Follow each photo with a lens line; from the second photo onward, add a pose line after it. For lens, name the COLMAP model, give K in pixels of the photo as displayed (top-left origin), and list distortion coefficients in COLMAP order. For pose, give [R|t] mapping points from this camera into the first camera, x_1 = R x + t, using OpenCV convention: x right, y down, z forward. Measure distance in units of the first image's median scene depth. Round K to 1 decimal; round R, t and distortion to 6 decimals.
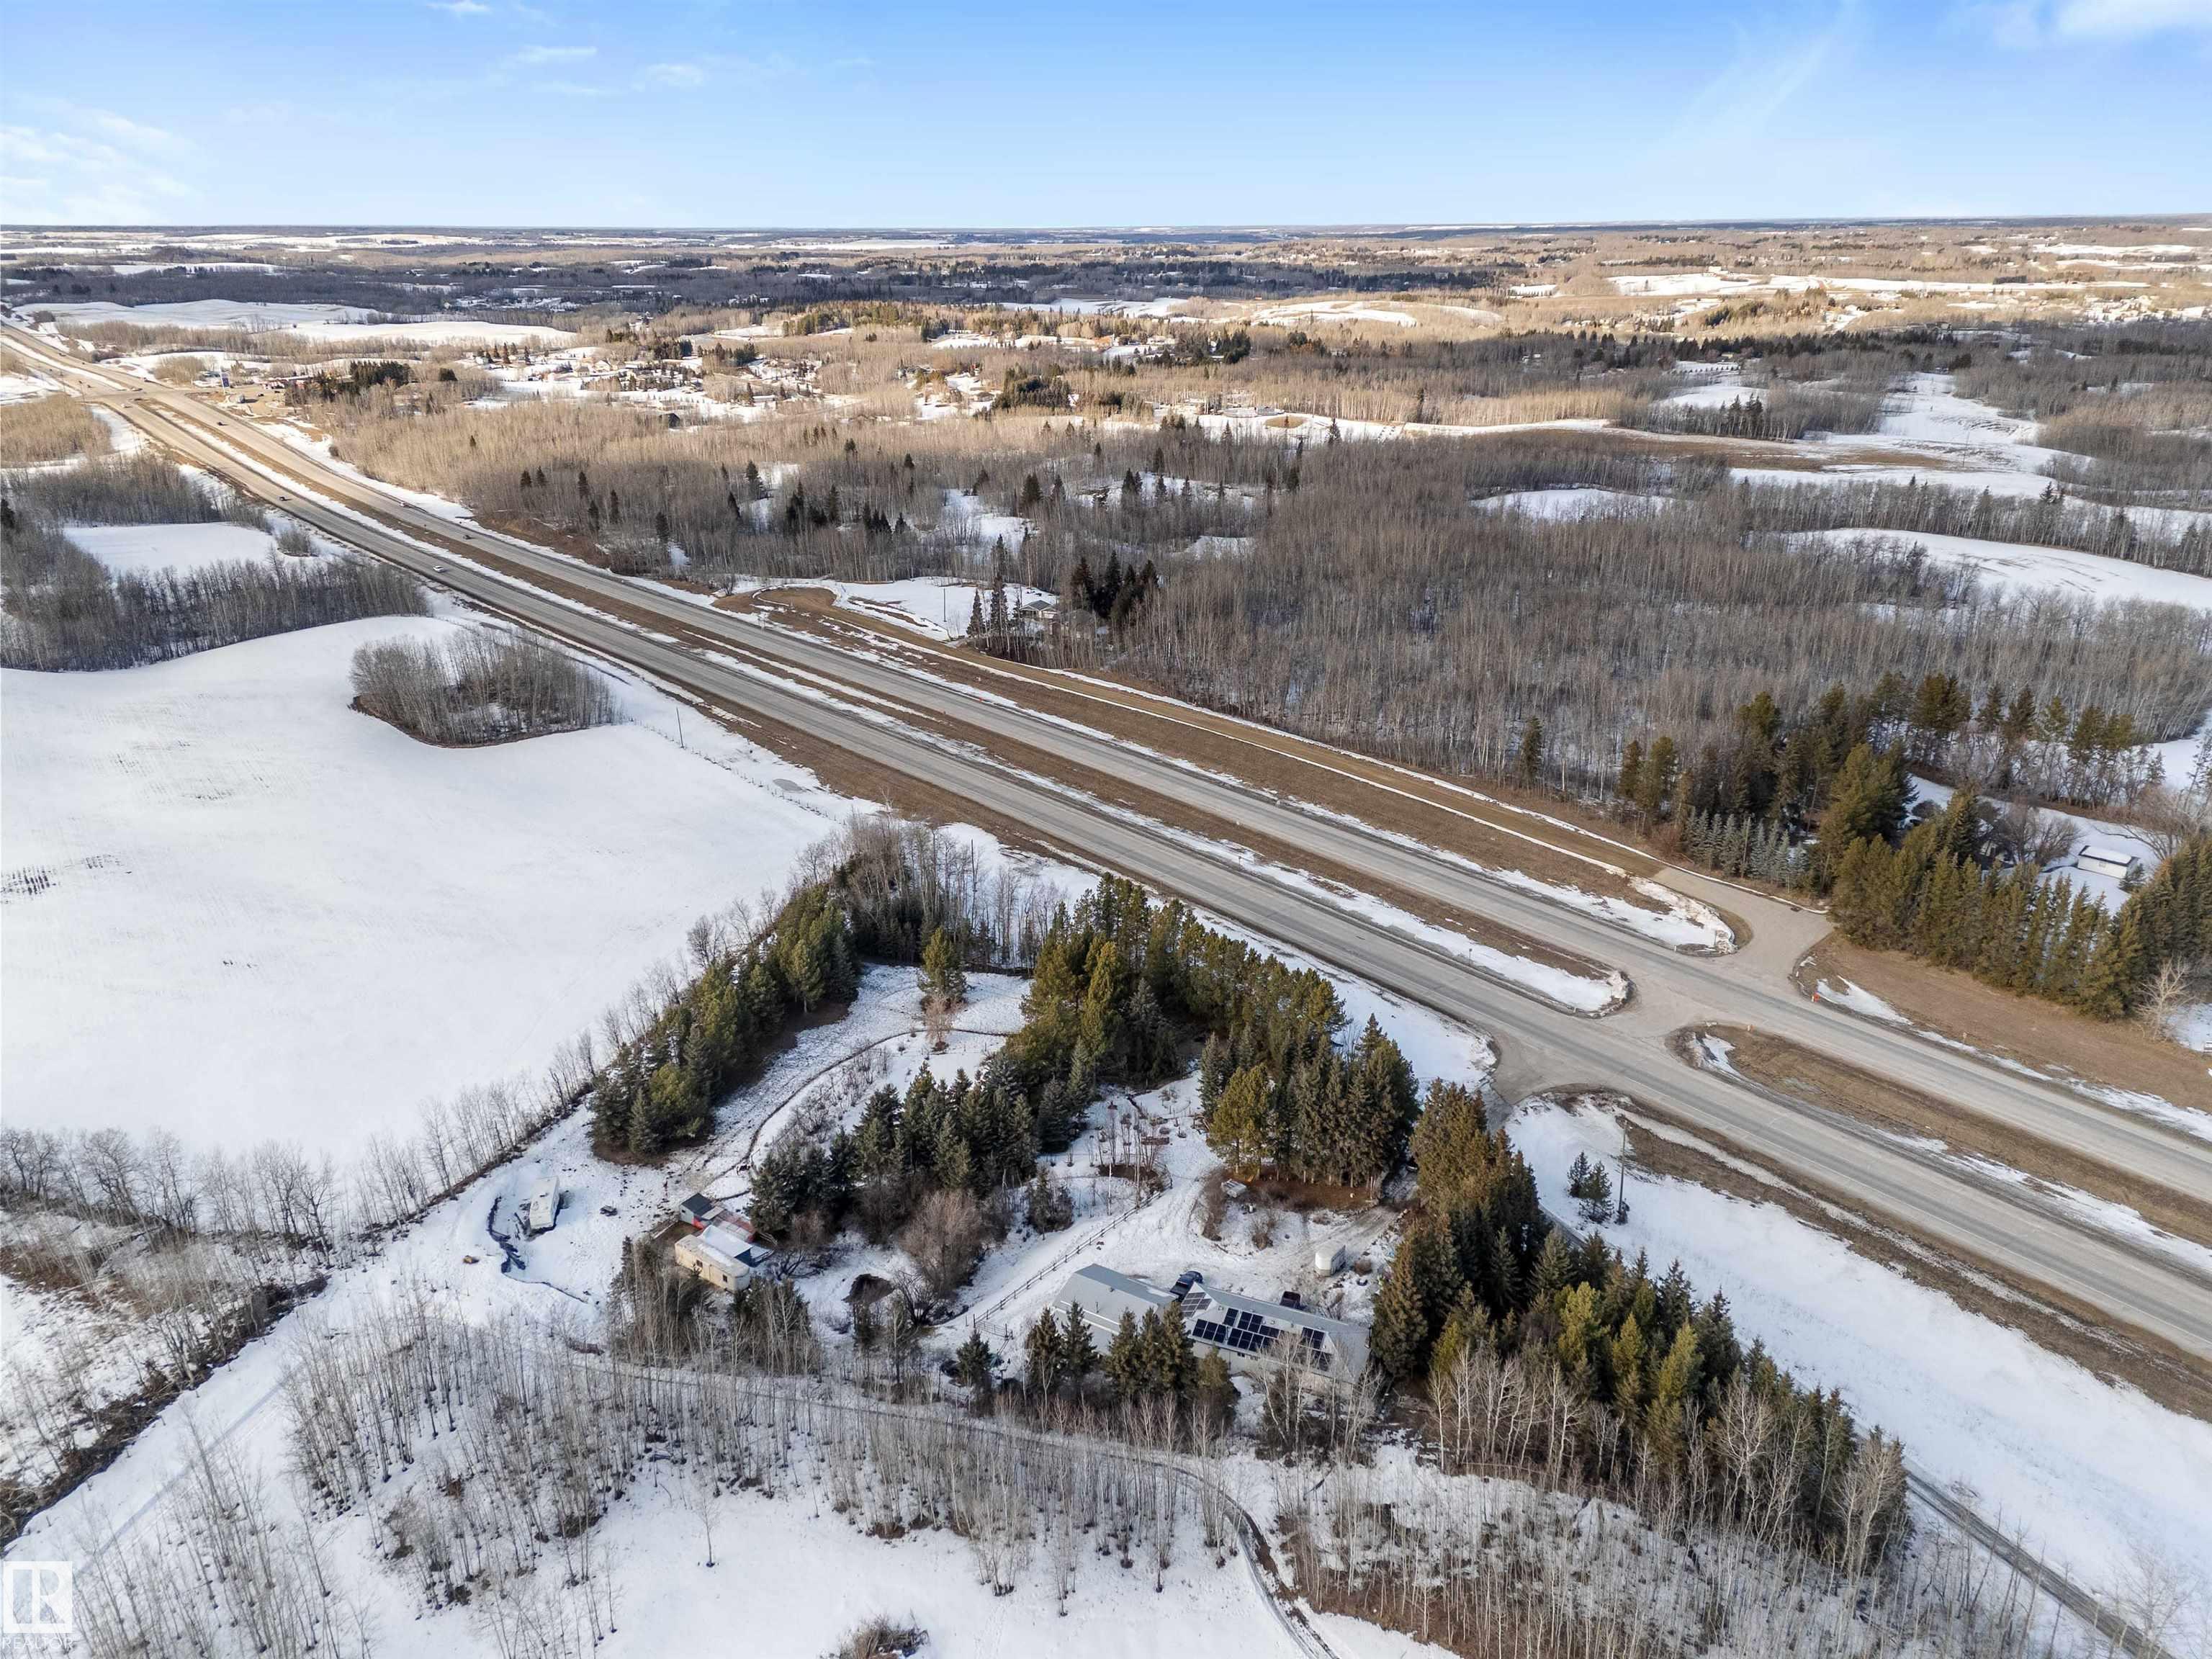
lens RADIAL K [[1727.1, 0, 1106.0], [0, 1727.1, 829.5], [0, 0, 1]] dist [0.102024, -0.111818]
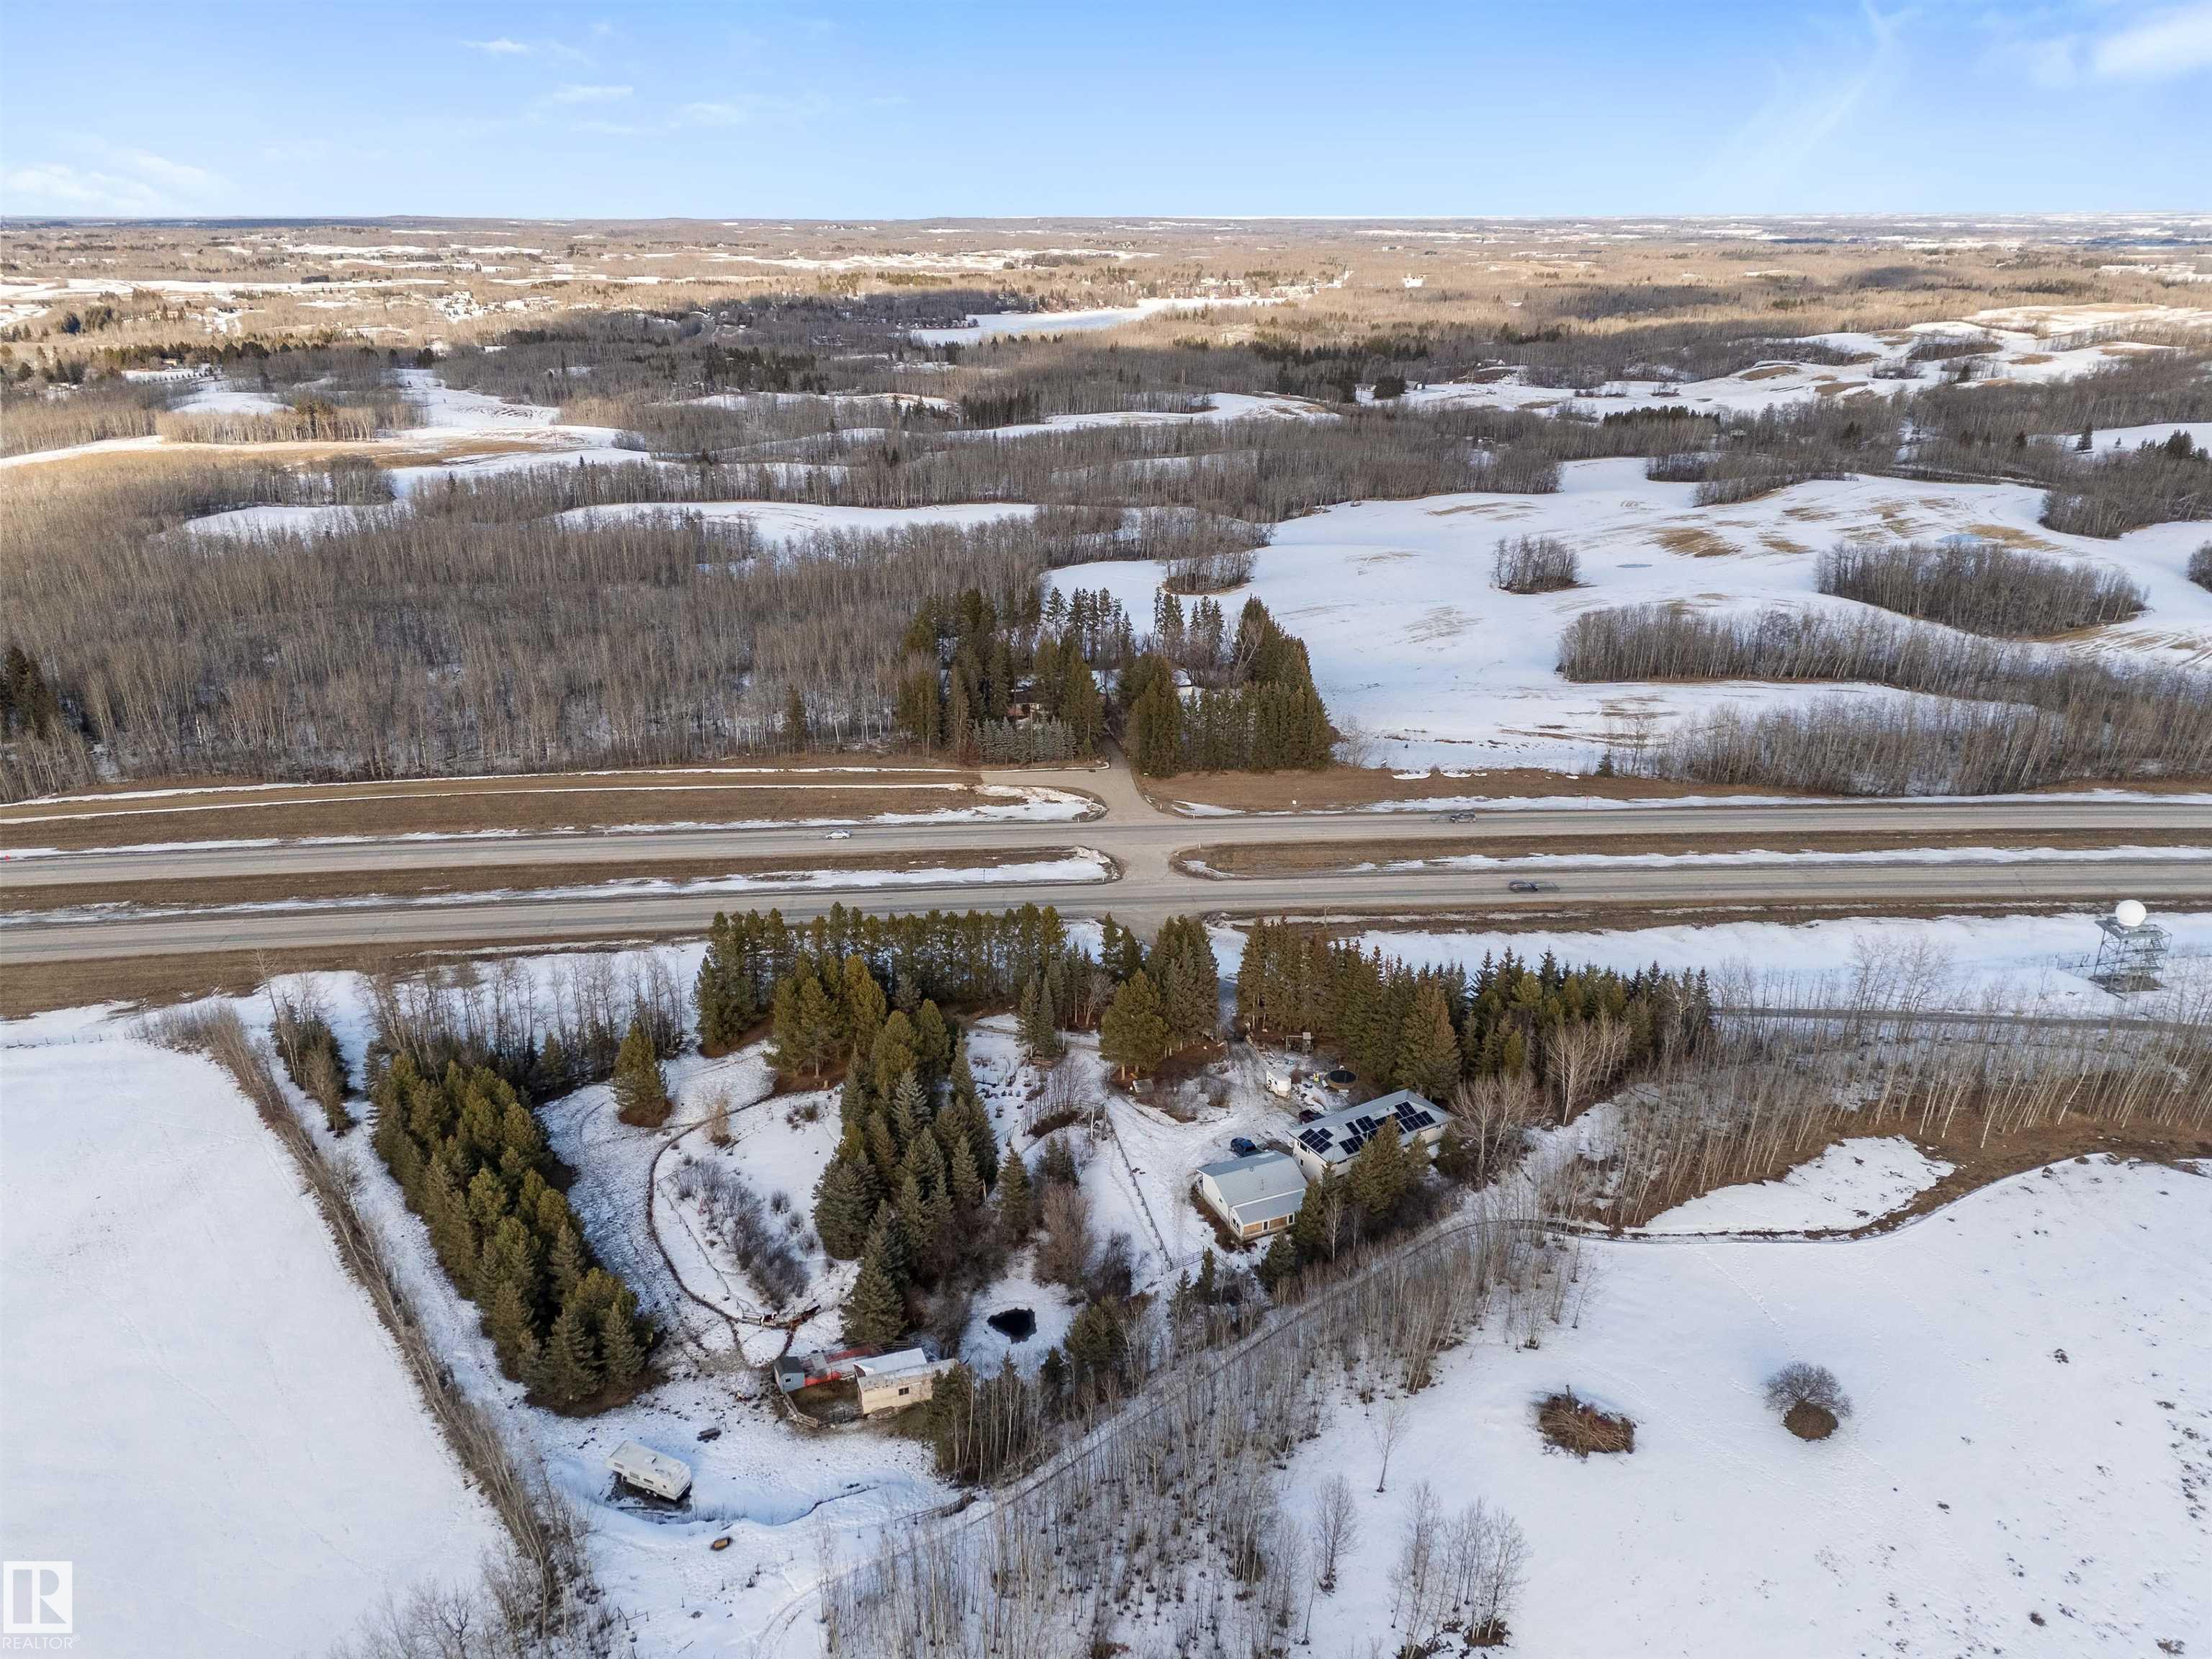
lens RADIAL K [[1638.7, 0, 1112.1], [0, 1638.7, 799.9], [0, 0, 1]] dist [0.089205, -0.096199]
pose [[0.537153, -0.277886, 0.796396, -0.590553], [0.275581, 0.950176, 0.145670, -0.109830], [-0.797196, 0.141225, 0.586970, 0.266798]]
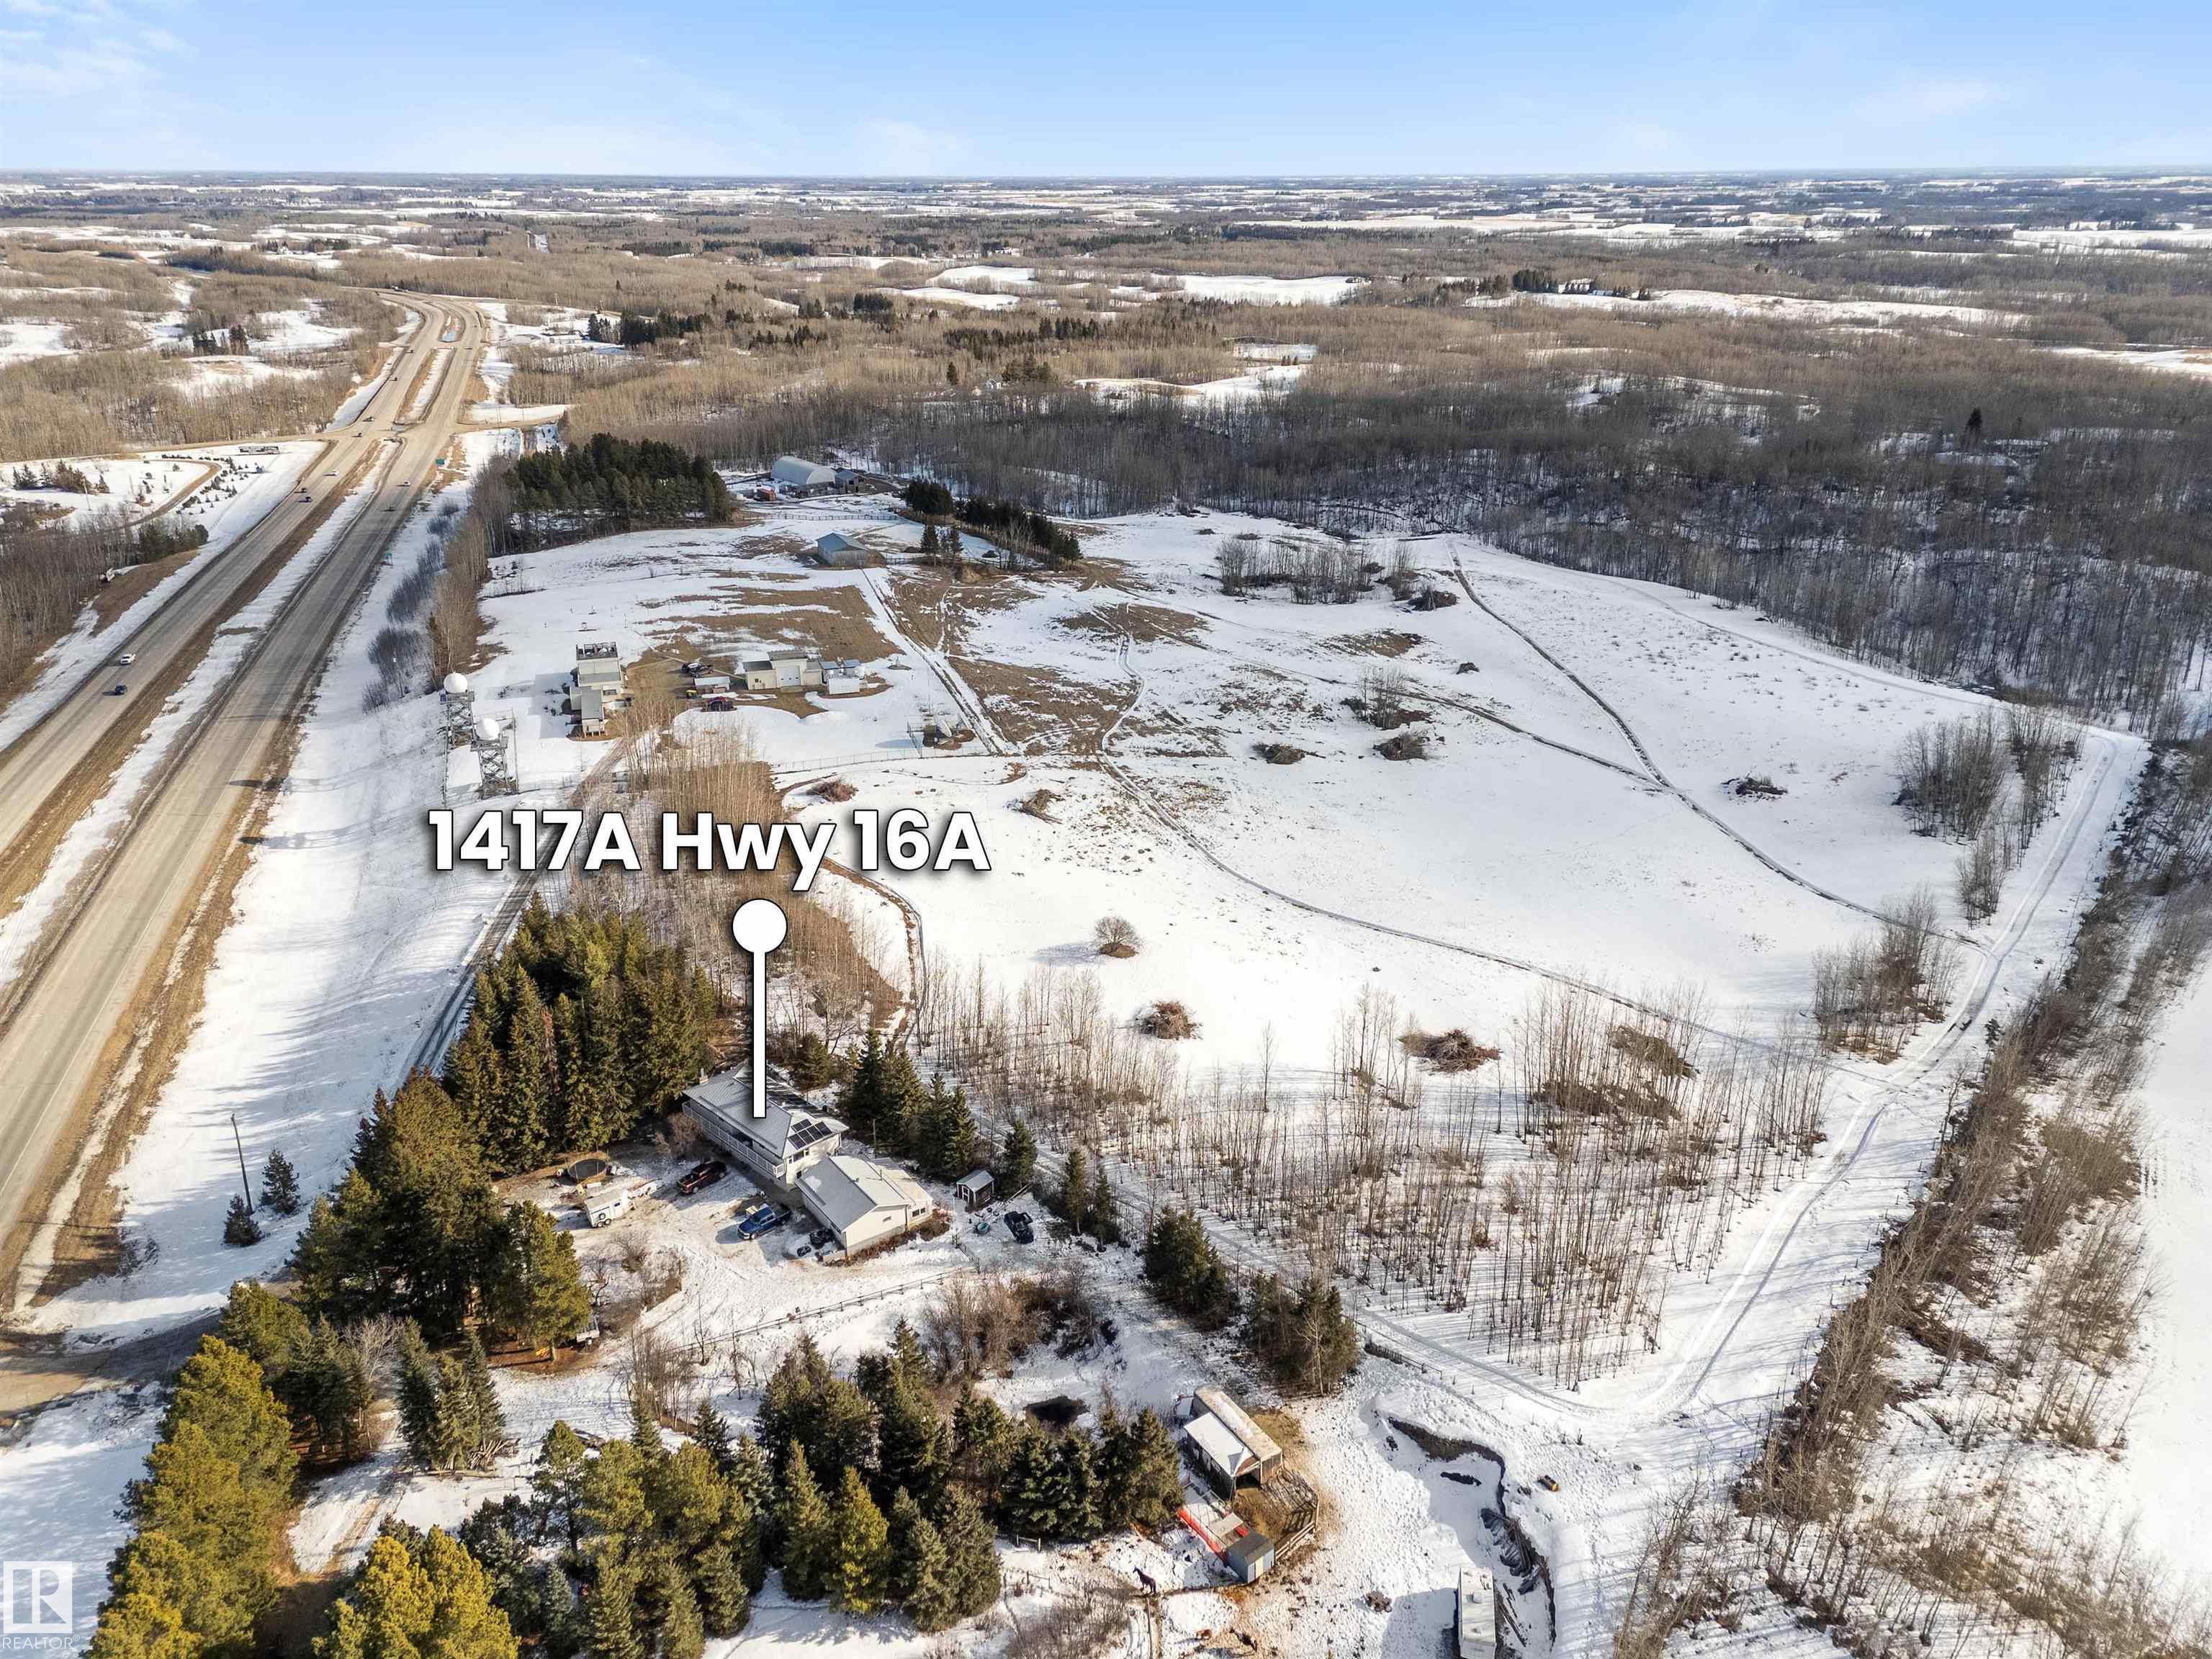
lens RADIAL K [[1638.7, 0, 1112.1], [0, 1638.7, 799.9], [0, 0, 1]] dist [0.089205, -0.096199]
pose [[-0.945003, -0.098890, 0.311753, -0.304565], [0.121706, 0.778415, 0.615839, -0.327002], [-0.303574, 0.619912, -0.723569, 1.001716]]
